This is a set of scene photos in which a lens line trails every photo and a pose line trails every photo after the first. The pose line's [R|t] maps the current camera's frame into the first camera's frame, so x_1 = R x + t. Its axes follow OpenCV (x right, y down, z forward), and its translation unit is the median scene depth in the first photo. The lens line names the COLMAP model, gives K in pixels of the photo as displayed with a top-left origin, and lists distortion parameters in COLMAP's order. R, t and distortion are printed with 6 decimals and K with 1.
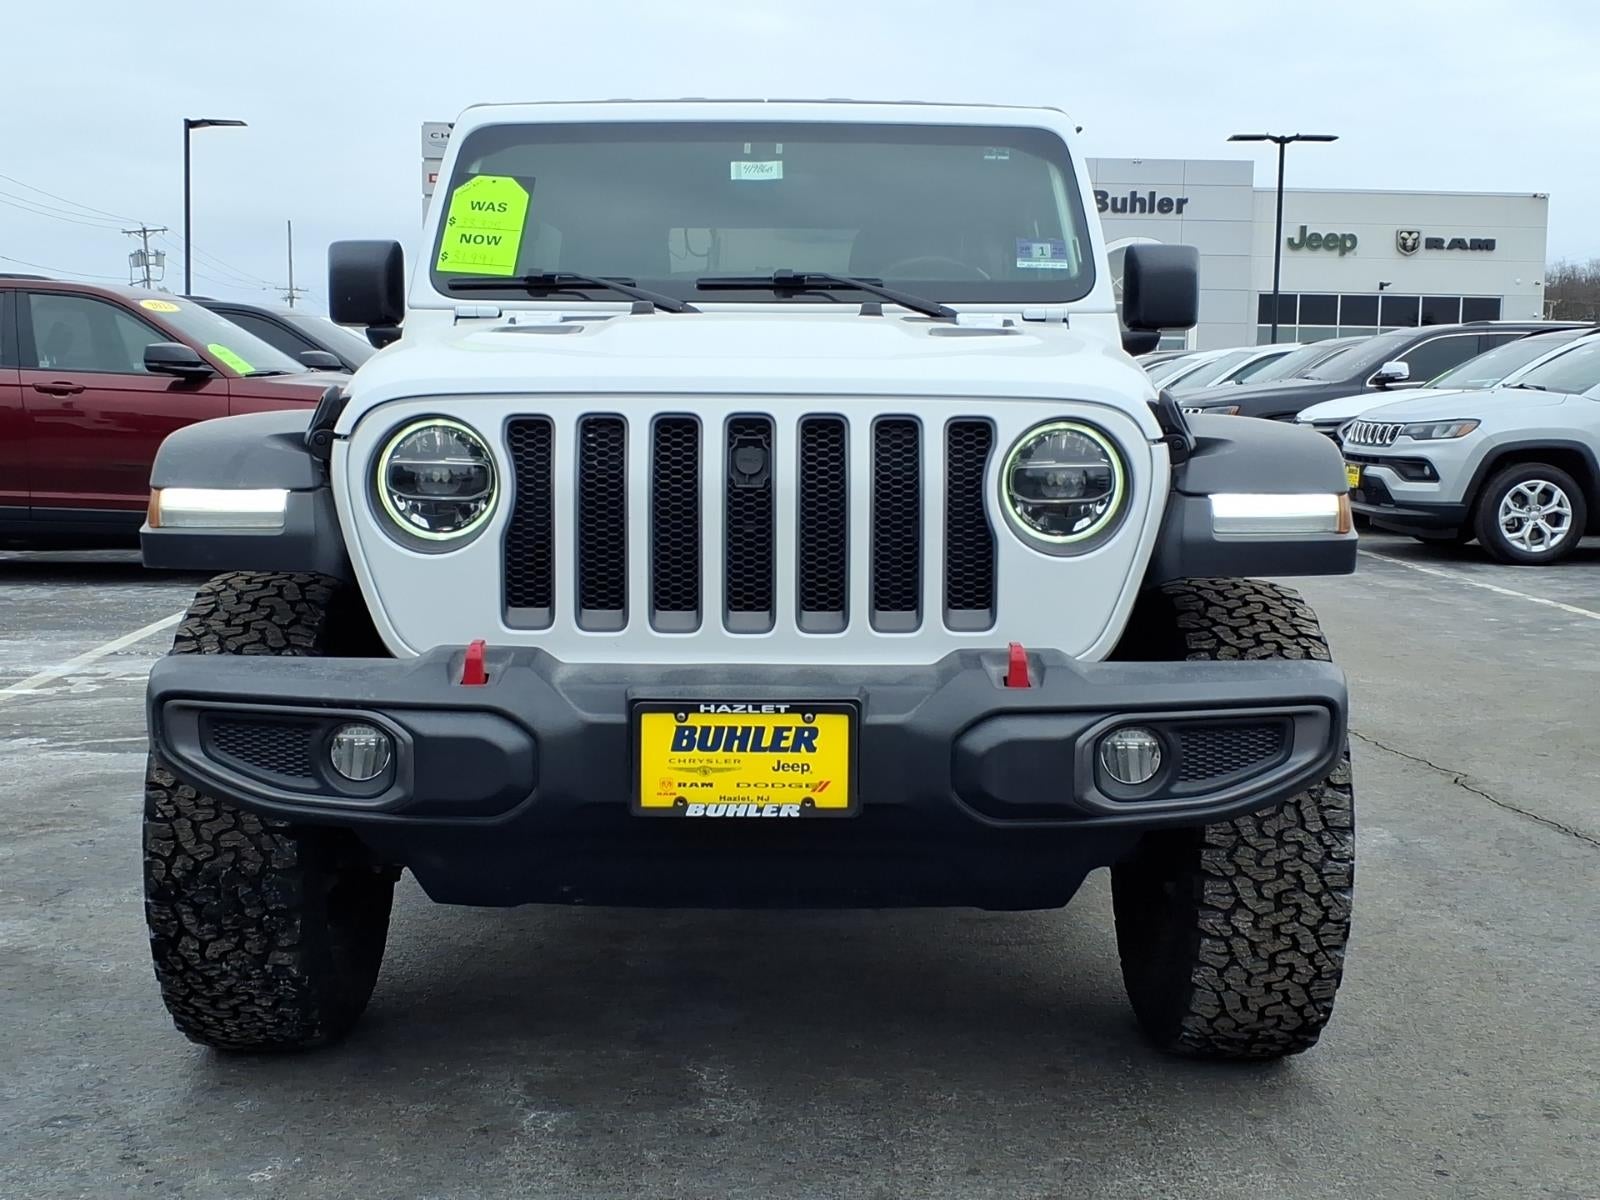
lens RADIAL K [[1984.6, 0, 811.8], [0, 1984.6, 544.8], [0, 0, 1]] dist [0.256747, -0.796678]
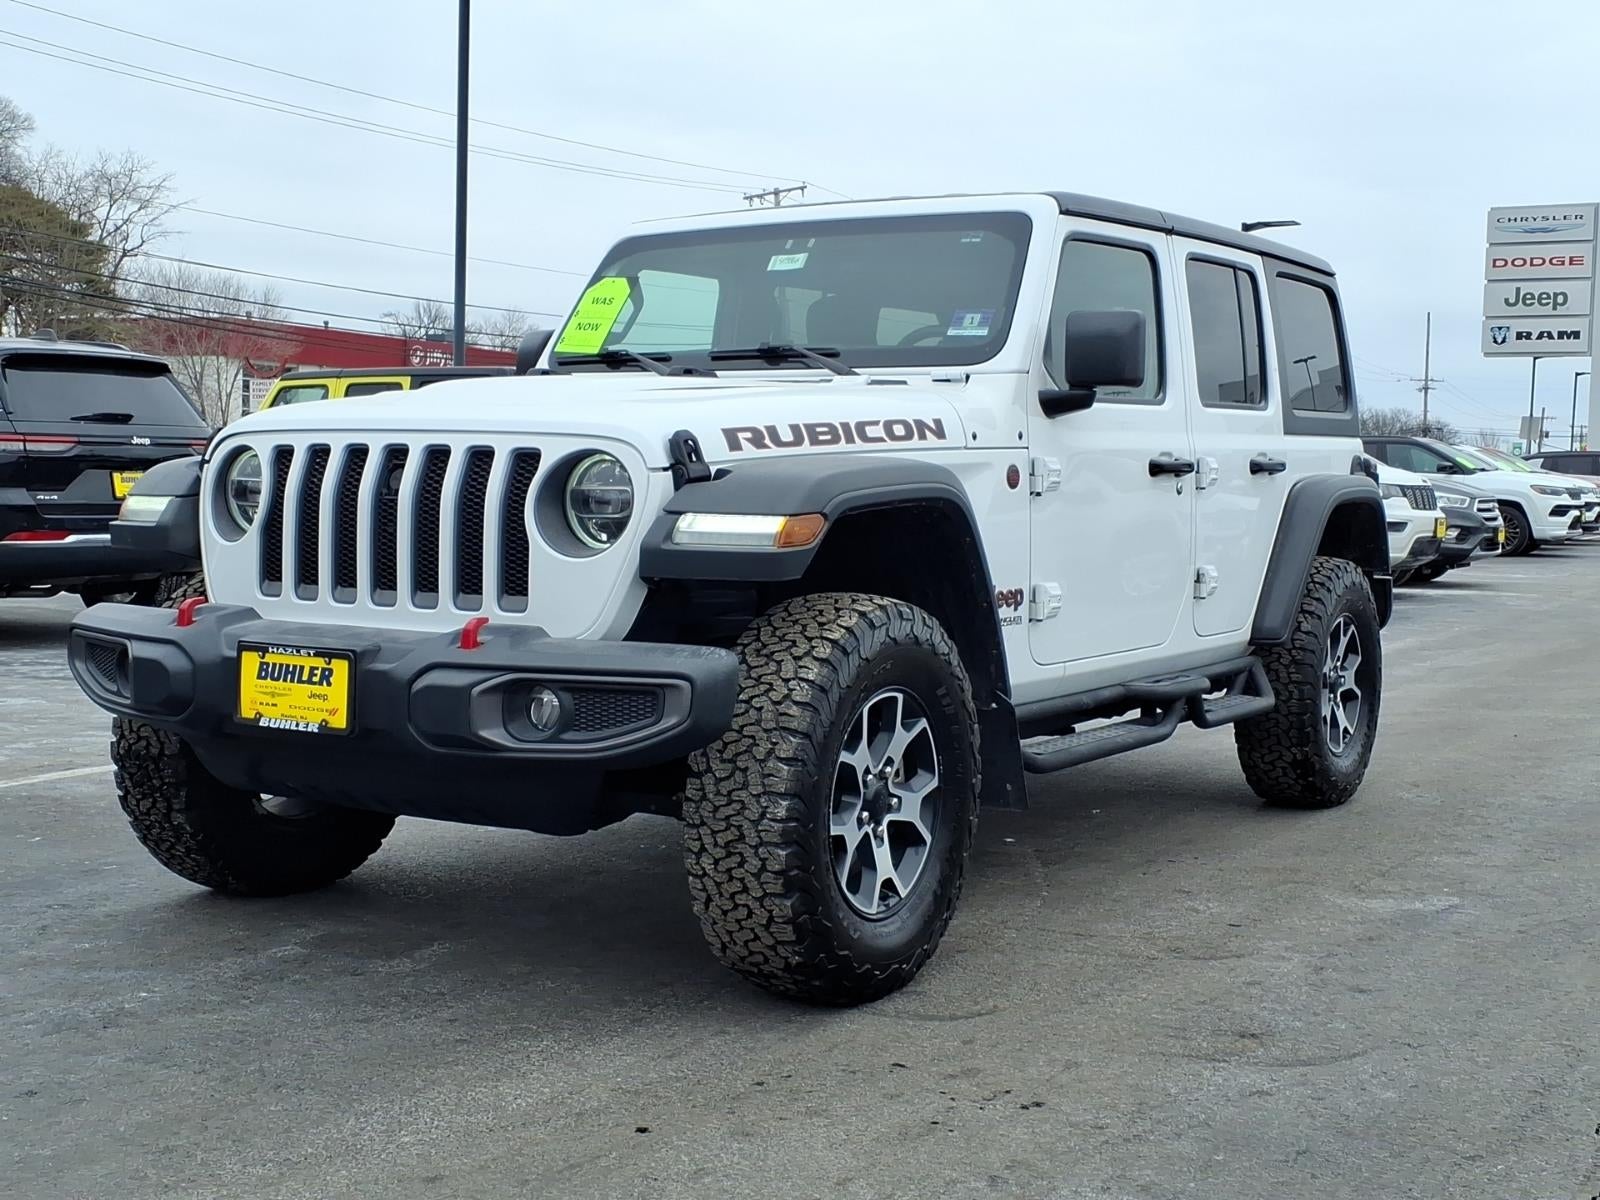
lens RADIAL K [[1984.6, 0, 811.8], [0, 1984.6, 544.8], [0, 0, 1]] dist [0.256747, -0.796678]
pose [[0.839977, 0.028354, -0.541881, 0.941535], [-0.053289, 0.998117, -0.030379, 0.028377], [0.539999, 0.054394, 0.839906, 0.007864]]
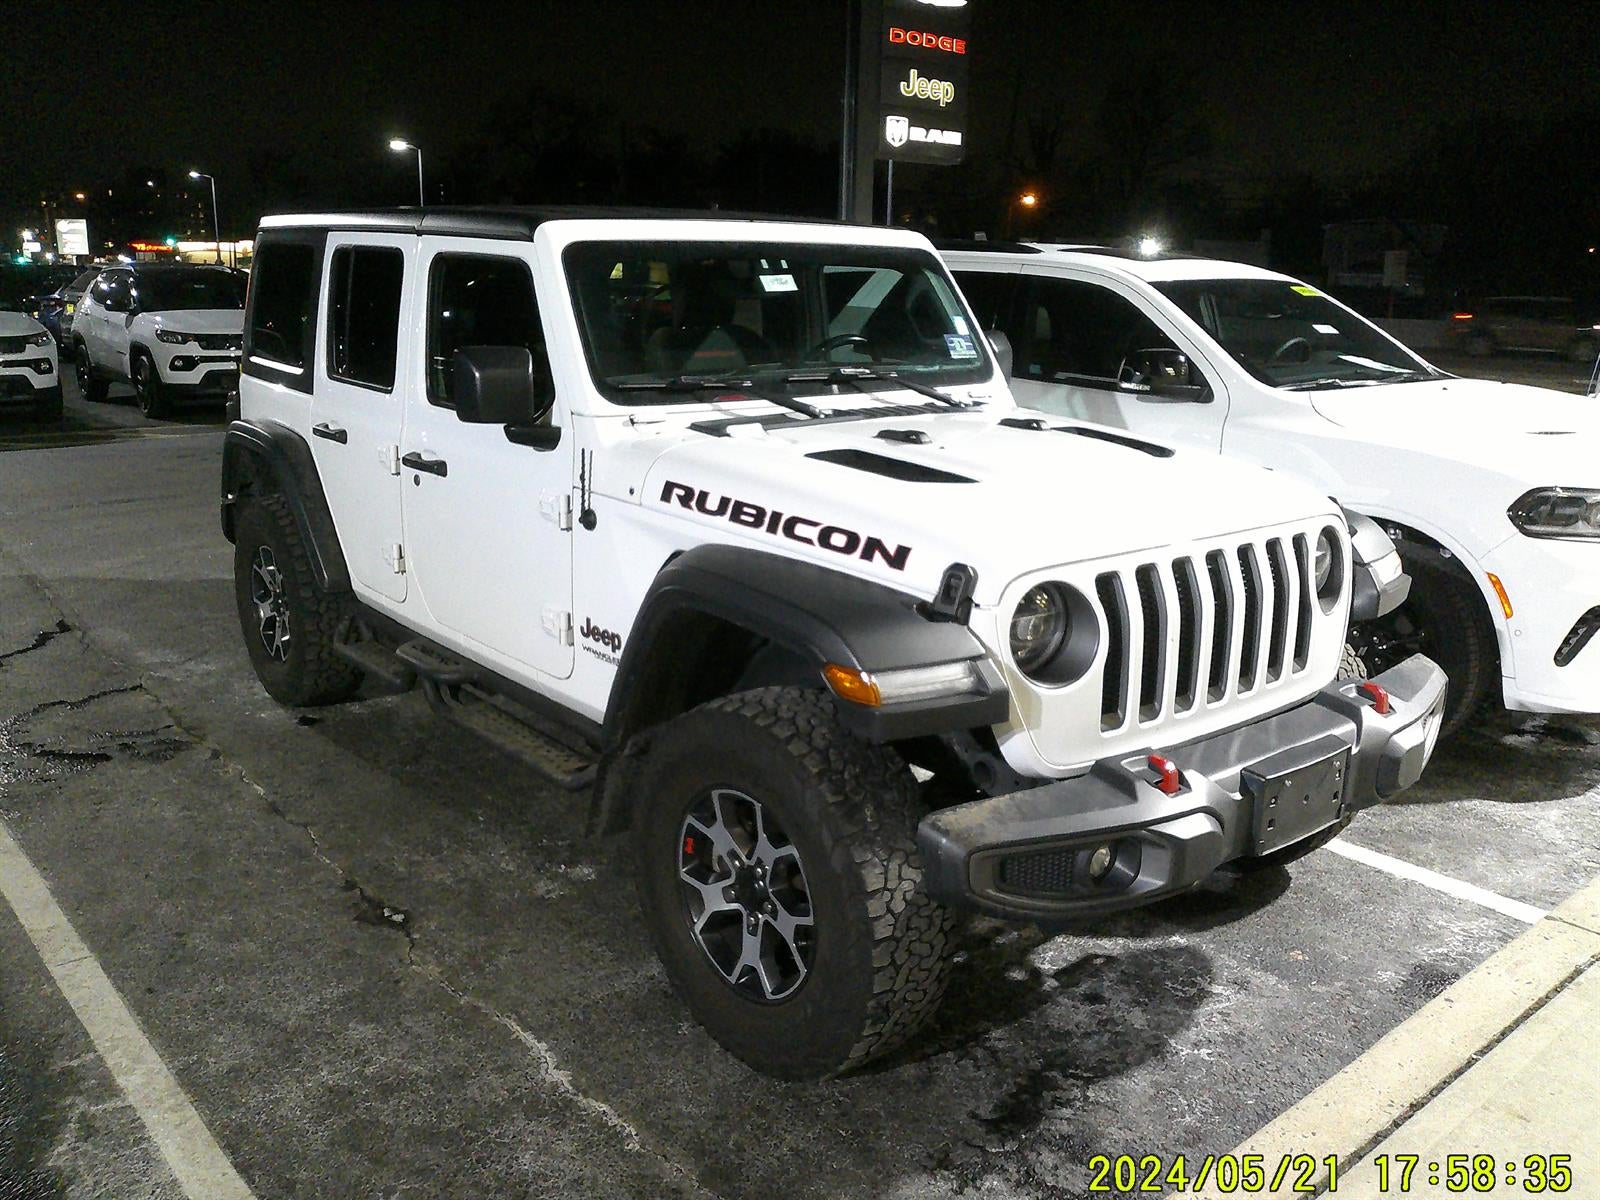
lens RADIAL K [[1362.3, 0, 800.0], [0, 1362.3, 600.0], [0, 0, 1]] dist [0.091426, -0.278010]
pose [[0.784398, -0.145907, 0.602853, -0.842872], [0.037623, 0.981341, 0.188559, -0.223698], [-0.619116, -0.125224, 0.775251, 0.420018]]
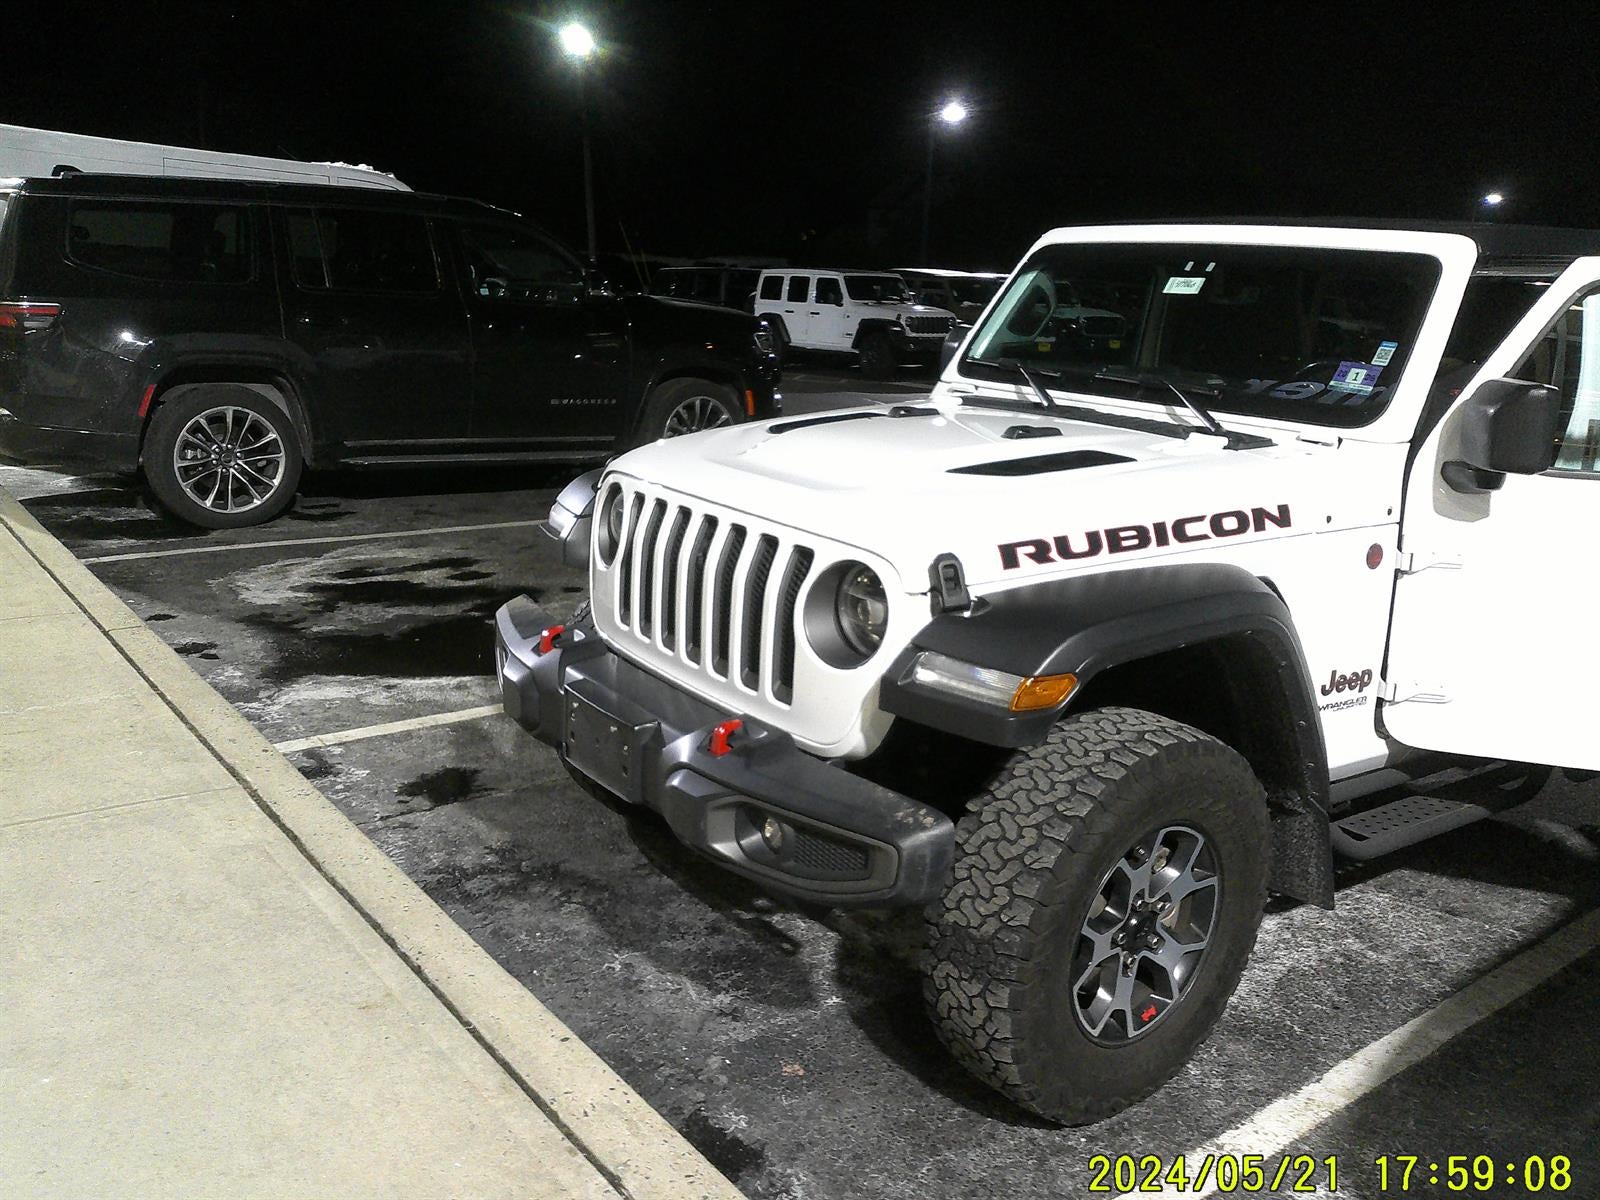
lens RADIAL K [[1362.3, 0, 800.0], [0, 1362.3, 600.0], [0, 0, 1]] dist [0.091426, -0.278010]
pose [[0.571007, 0.220602, -0.790750, 0.789163], [-0.108434, 0.975047, 0.193715, -0.201140], [0.813752, -0.024869, 0.580680, 0.474988]]
